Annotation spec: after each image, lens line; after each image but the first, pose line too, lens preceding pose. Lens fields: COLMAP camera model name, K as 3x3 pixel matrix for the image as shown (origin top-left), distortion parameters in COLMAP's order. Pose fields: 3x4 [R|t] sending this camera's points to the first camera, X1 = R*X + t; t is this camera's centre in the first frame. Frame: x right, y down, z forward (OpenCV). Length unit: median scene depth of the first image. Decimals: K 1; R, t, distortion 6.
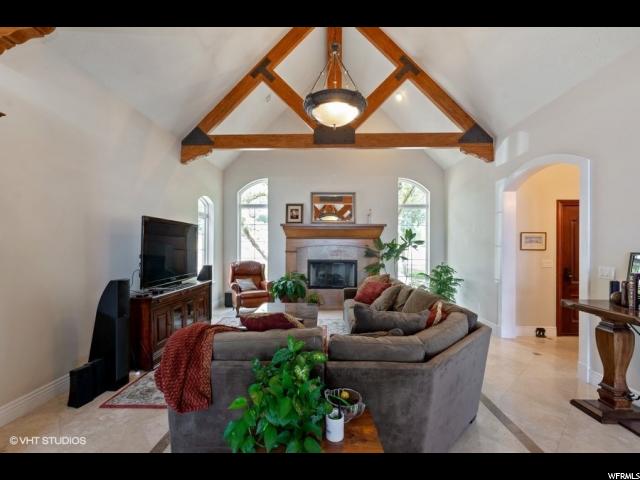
lens RADIAL K [[281.3, 0, 319.4], [0, 281.3, 245.2], [0, 0, 1]] dist [-0.000432, -0.000110]
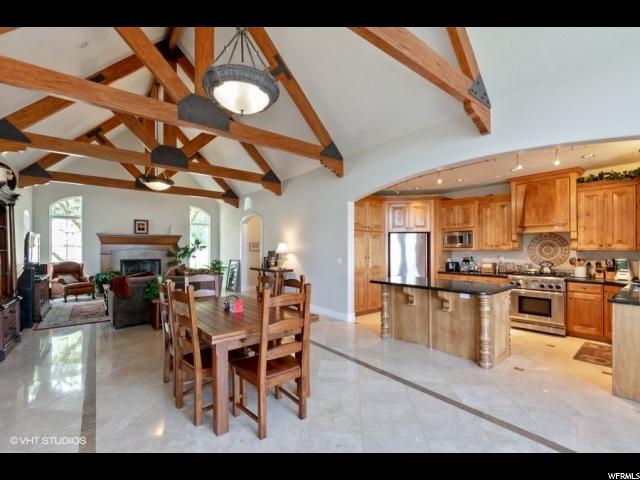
lens RADIAL K [[281.3, 0, 319.4], [0, 281.3, 245.2], [0, 0, 1]] dist [-0.000432, -0.000110]
pose [[0.760324, 0.003657, 0.649534, -0.205645], [0.002760, 0.999957, -0.008860, -0.003890], [-0.649539, 0.008529, 0.760281, -0.717353]]
